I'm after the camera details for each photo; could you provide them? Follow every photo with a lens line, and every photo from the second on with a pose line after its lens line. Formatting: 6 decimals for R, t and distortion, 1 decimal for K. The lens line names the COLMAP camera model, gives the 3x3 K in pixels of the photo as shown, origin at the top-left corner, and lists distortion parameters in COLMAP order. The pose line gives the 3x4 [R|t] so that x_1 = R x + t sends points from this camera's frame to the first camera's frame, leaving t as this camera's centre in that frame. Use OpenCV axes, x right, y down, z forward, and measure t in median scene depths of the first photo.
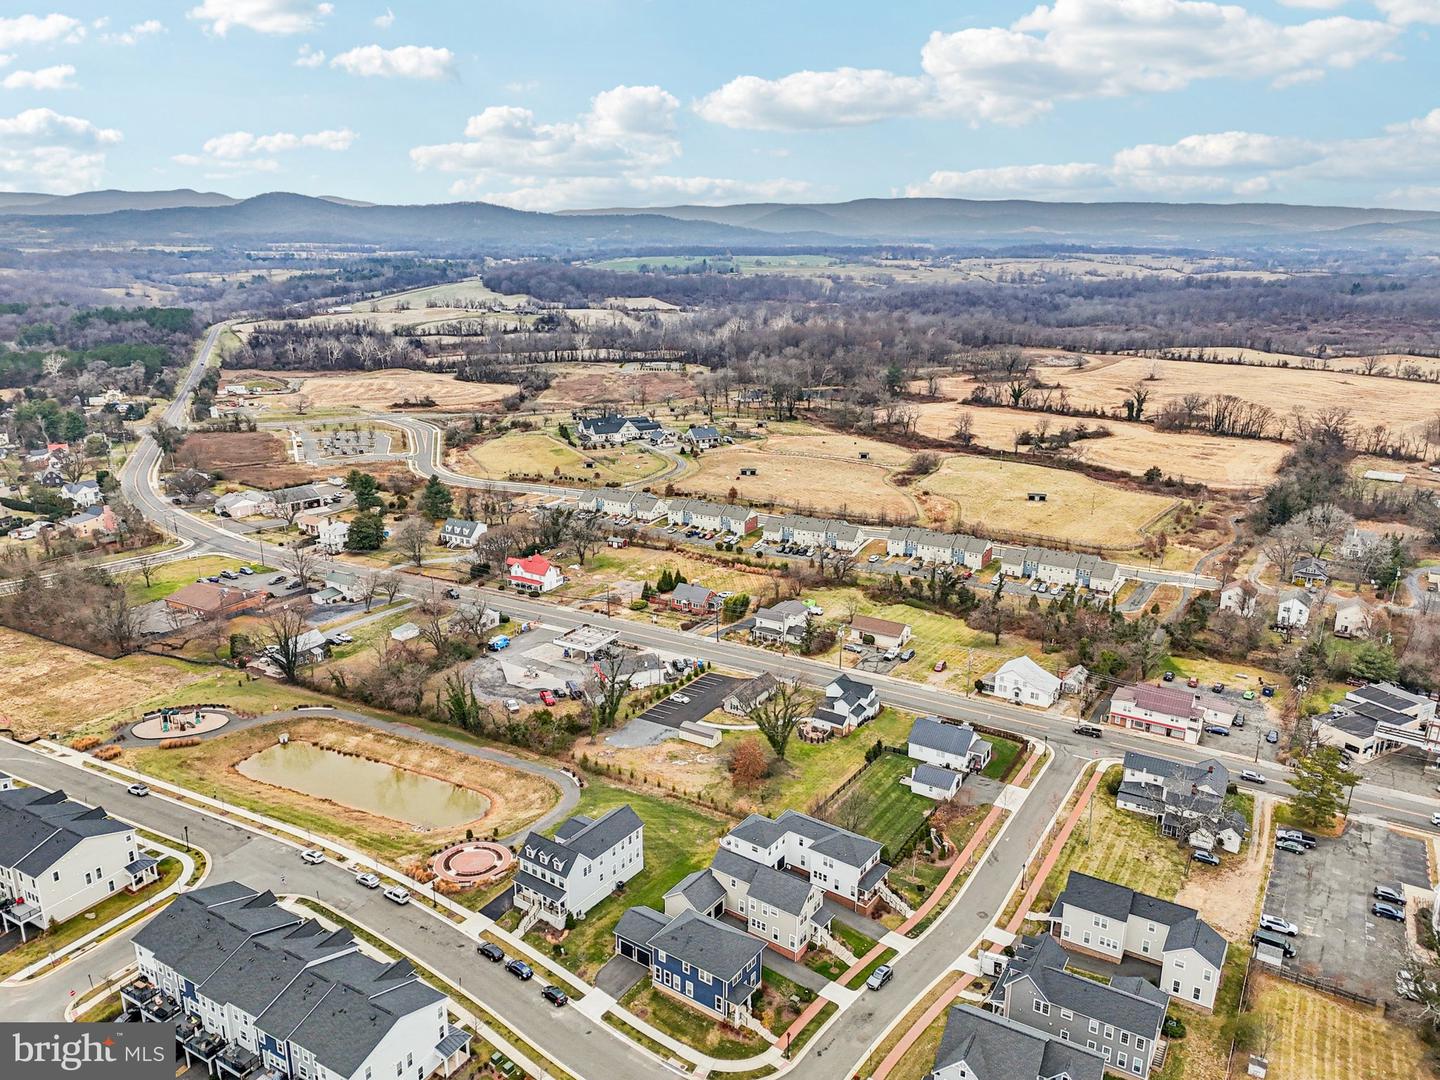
lens RADIAL K [[1055.8, 0, 712.8], [0, 1055.8, 567.0], [0, 0, 1]] dist [0.090242, -0.104216]
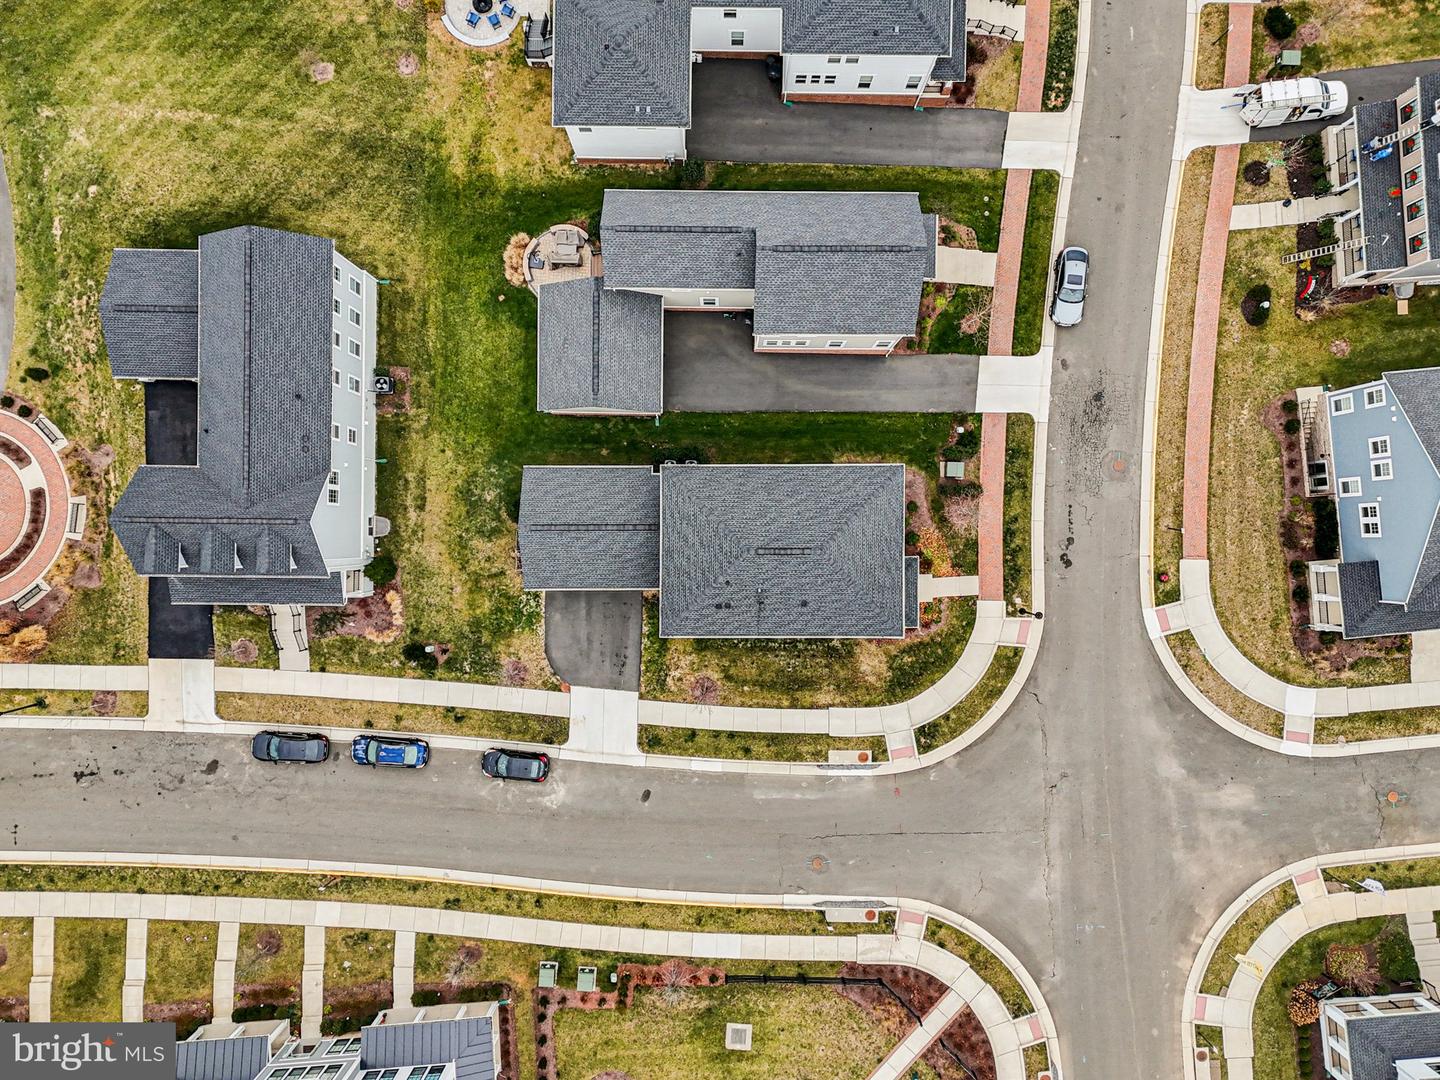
lens RADIAL K [[1083.8, 0, 724.4], [0, 1083.8, 530.6], [0, 0, 1]] dist [0.085645, -0.090845]
pose [[0.818250, -0.574859, 0.002024, -0.013627], [0.178524, 0.257454, 0.949656, -0.032811], [-0.546439, -0.776695, 0.313288, 0.612618]]
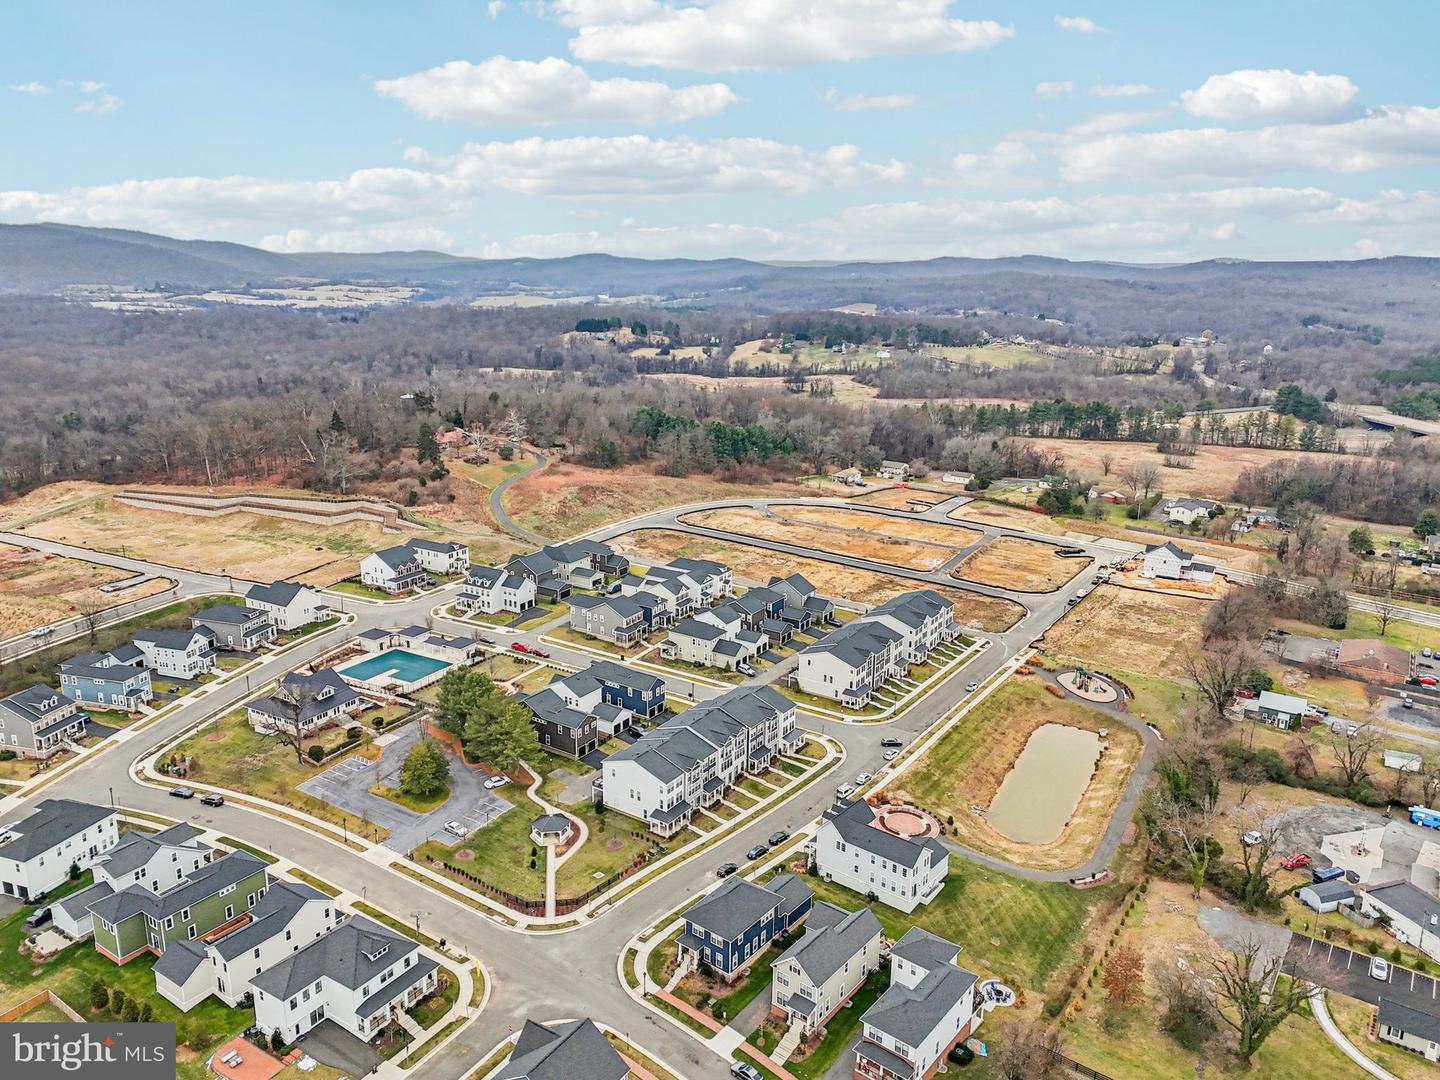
lens RADIAL K [[1055.0, 0, 718.9], [0, 1055.0, 540.8], [0, 0, 1]] dist [0.083186, -0.082896]
pose [[-0.052167, 0.259093, -0.964443, 0.658732], [-0.320873, 0.910198, 0.261877, -0.188087], [0.945684, 0.323125, 0.035653, 0.569360]]
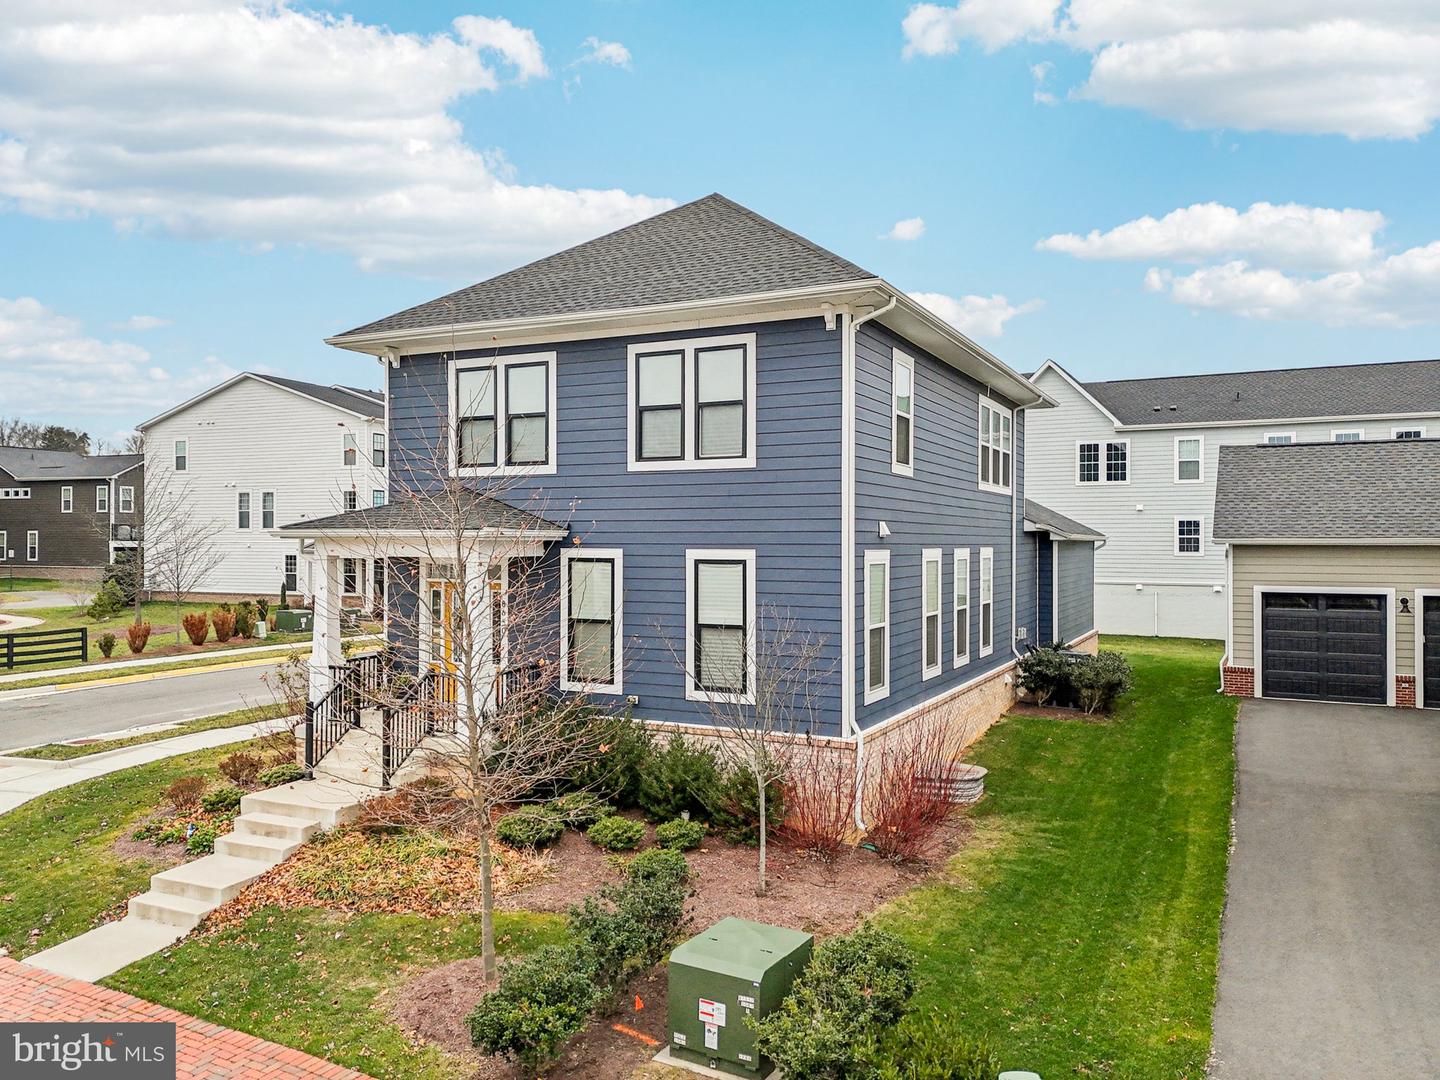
lens RADIAL K [[1078.3, 0, 721.6], [0, 1078.3, 515.3], [0, 0, 1]] dist [0.047712, -0.028111]
pose [[0.147175, -0.021820, -0.988870, 0.099252], [-0.312997, 0.947353, -0.067488, 0.264176], [0.938282, 0.319446, 0.132597, 0.677239]]
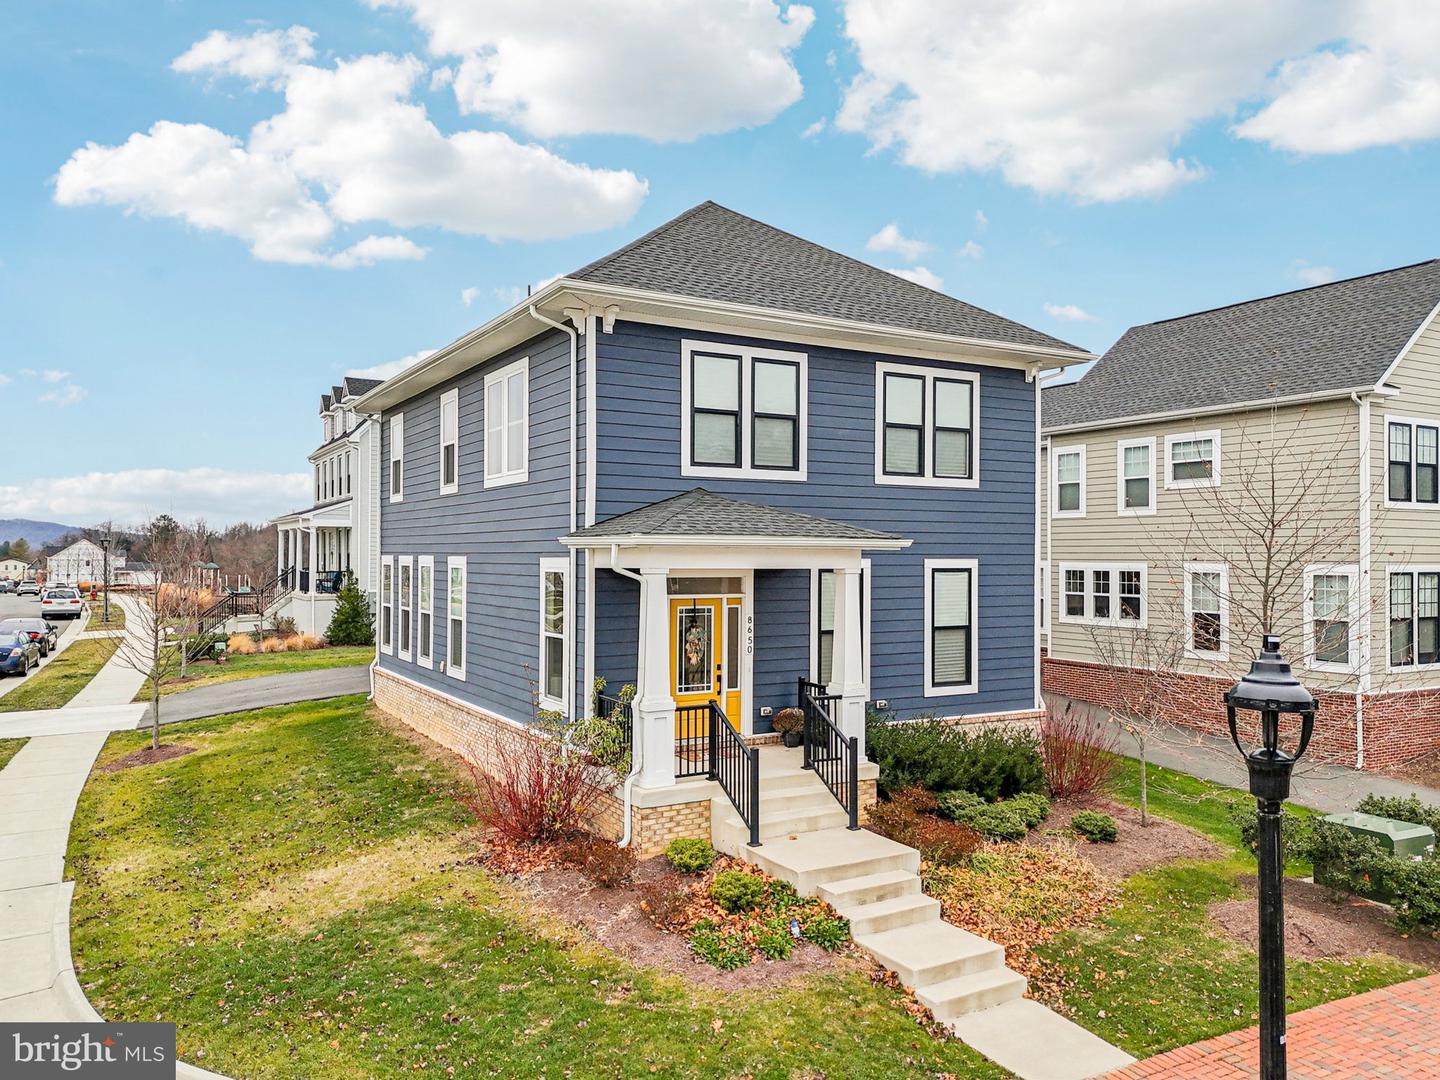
lens RADIAL K [[1055.0, 0, 718.9], [0, 1055.0, 540.8], [0, 0, 1]] dist [0.083186, -0.082896]
pose [[0.908923, -0.001240, -0.416961, 0.043861], [-0.134957, 0.945293, -0.296999, 0.287031], [0.394519, 0.326221, 0.859031, 0.609266]]
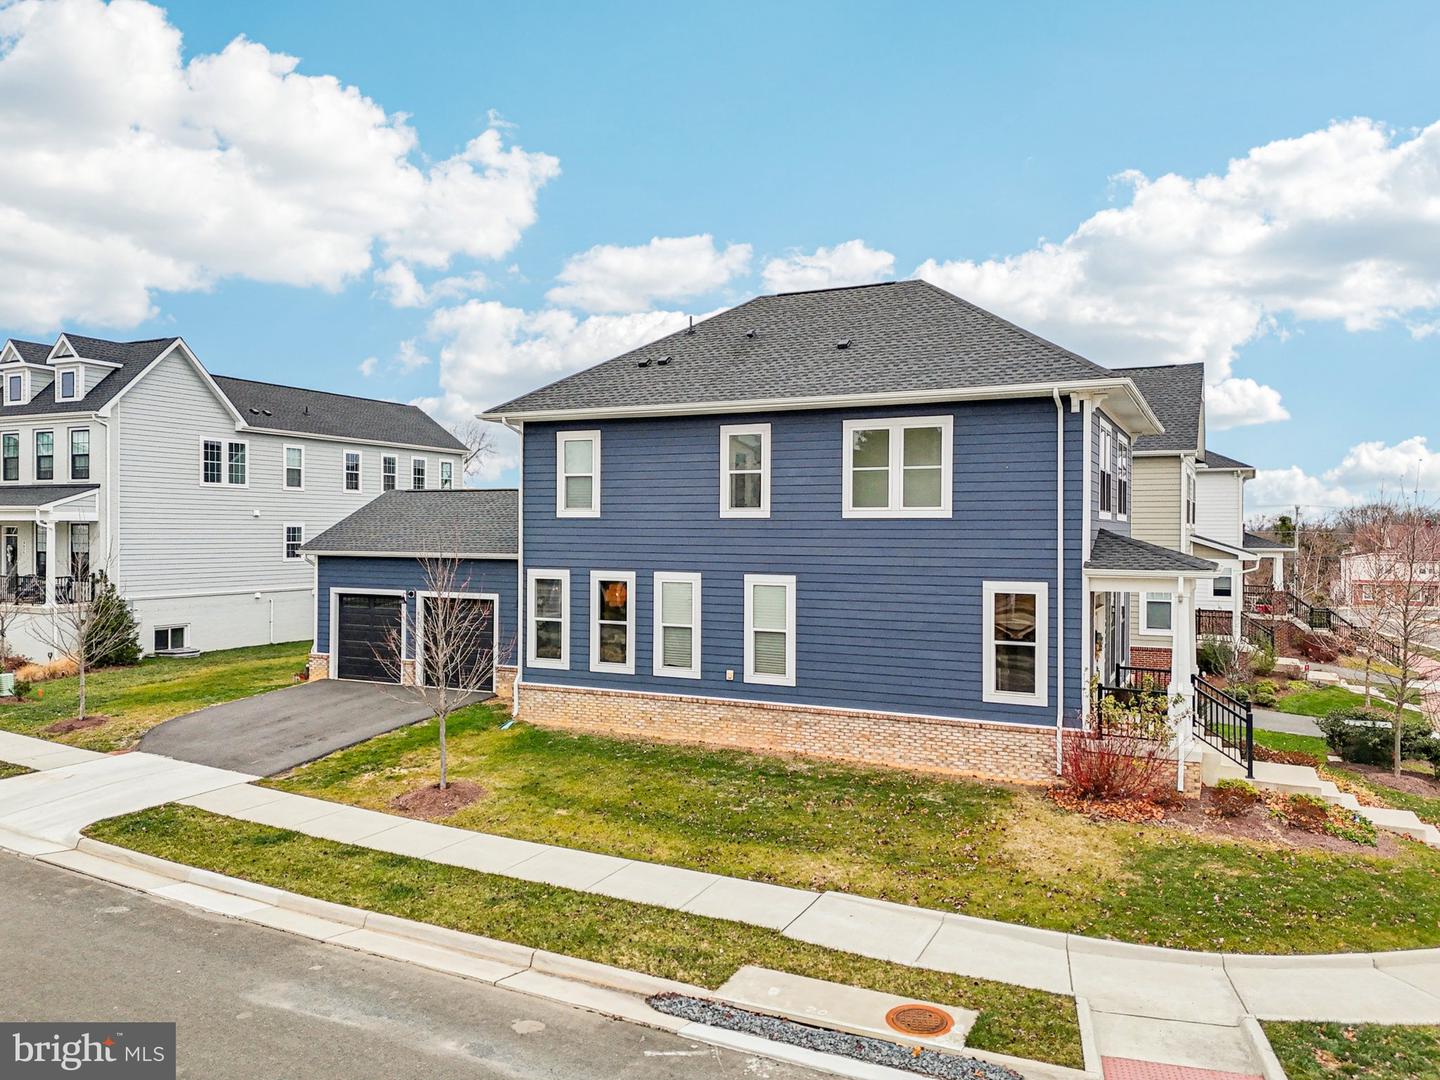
lens RADIAL K [[1055.0, 0, 718.9], [0, 1055.0, 540.8], [0, 0, 1]] dist [0.083186, -0.082896]
pose [[0.986436, 0.005956, 0.164041, -0.036309], [0.044304, 0.952594, -0.301003, 0.291231], [-0.158057, 0.304187, 0.939408, 0.584467]]
